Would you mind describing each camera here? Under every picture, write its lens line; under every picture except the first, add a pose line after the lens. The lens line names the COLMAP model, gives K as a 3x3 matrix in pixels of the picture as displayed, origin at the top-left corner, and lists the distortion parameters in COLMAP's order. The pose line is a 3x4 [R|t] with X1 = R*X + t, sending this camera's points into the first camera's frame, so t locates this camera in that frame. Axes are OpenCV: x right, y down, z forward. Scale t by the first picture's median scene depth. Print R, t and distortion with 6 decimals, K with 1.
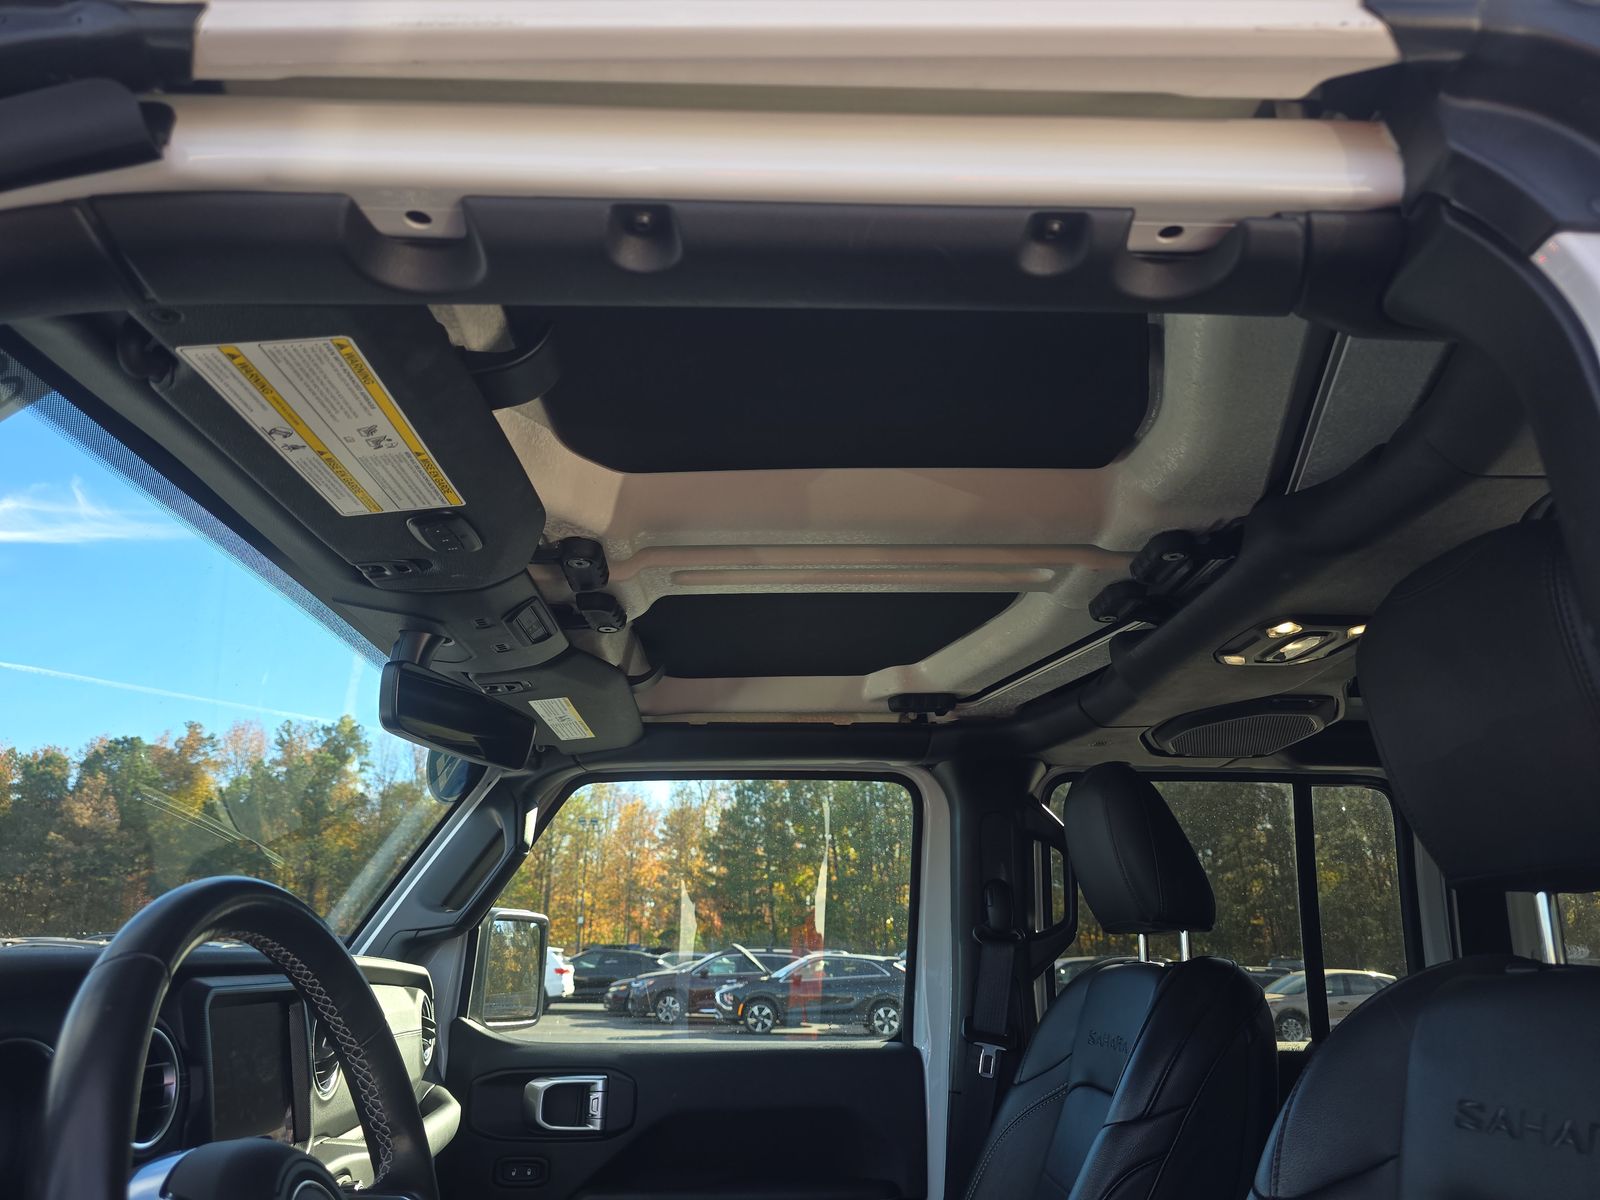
lens RADIAL K [[1101.7, 0, 812.0], [0, 1101.7, 610.8], [0, 0, 1]] dist [0.037001, -0.036853]
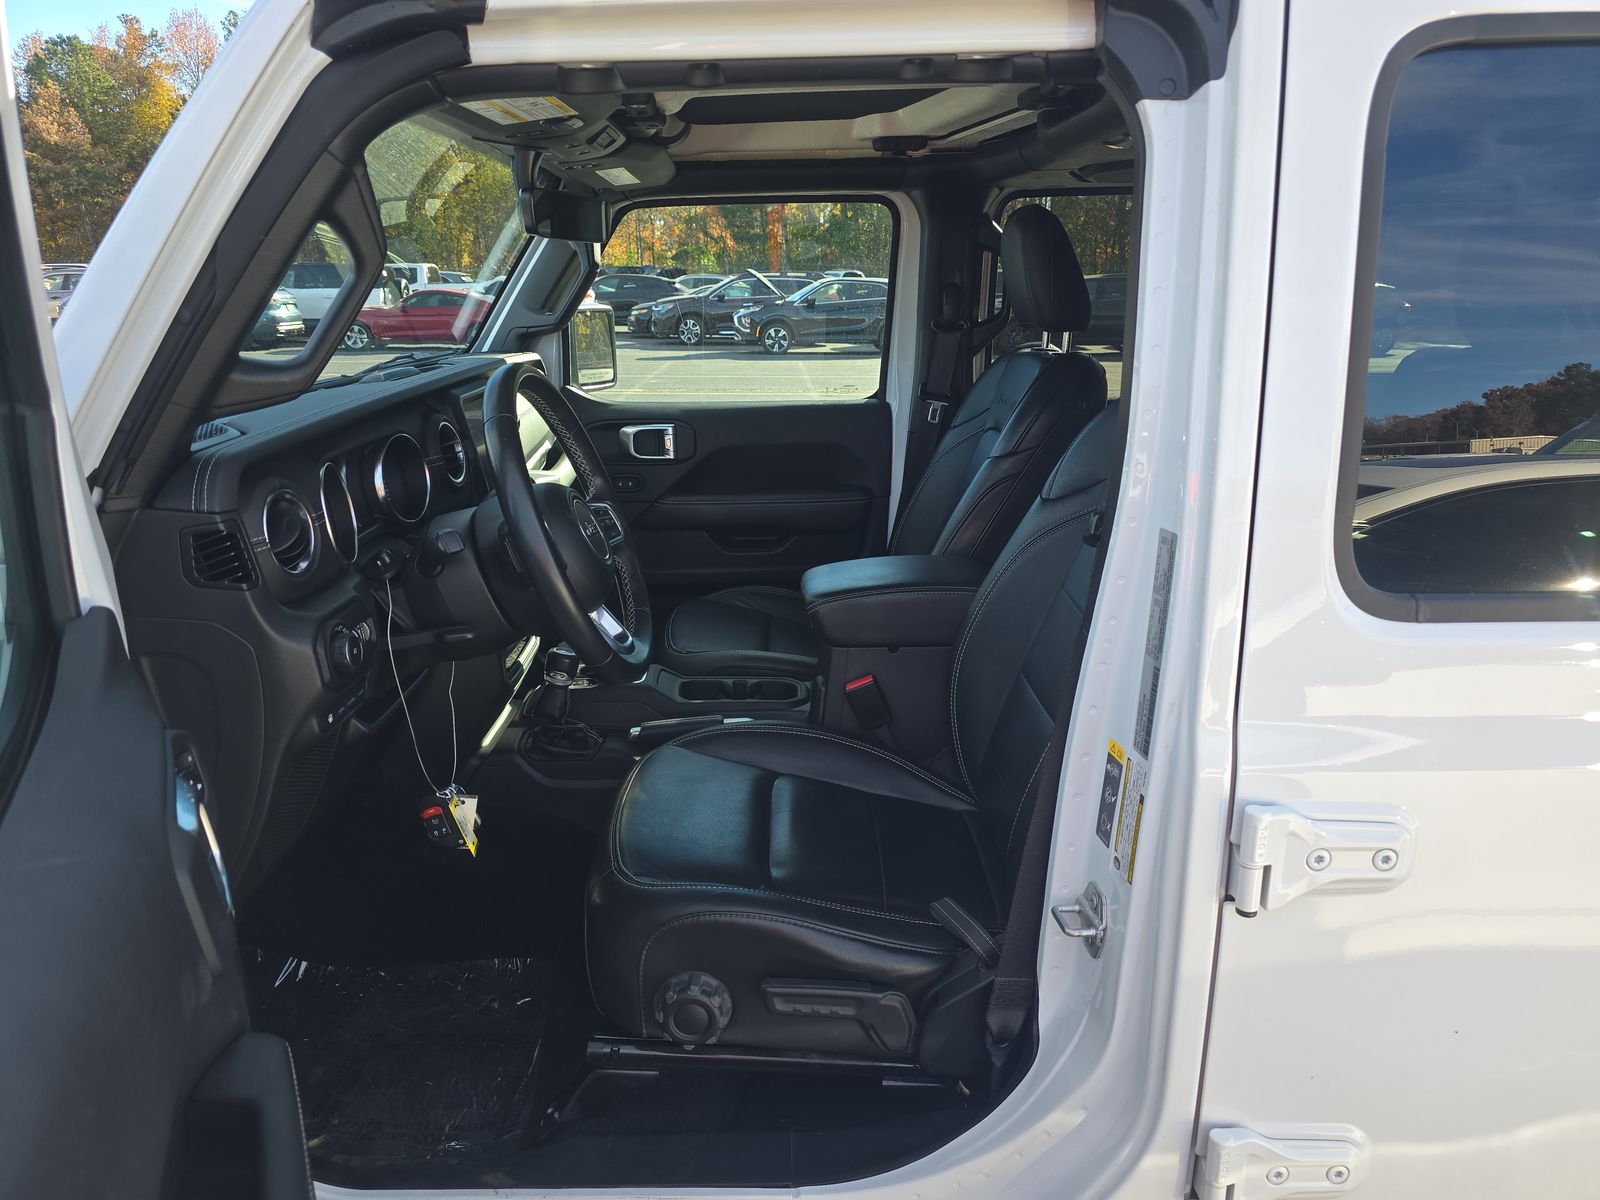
lens RADIAL K [[1101.7, 0, 812.0], [0, 1101.7, 610.8], [0, 0, 1]] dist [0.037001, -0.036853]
pose [[0.999858, -0.007219, -0.015200, 0.016271], [0.014521, 0.826612, 0.562584, -0.177221], [0.008503, -0.562725, 0.826600, -0.312388]]
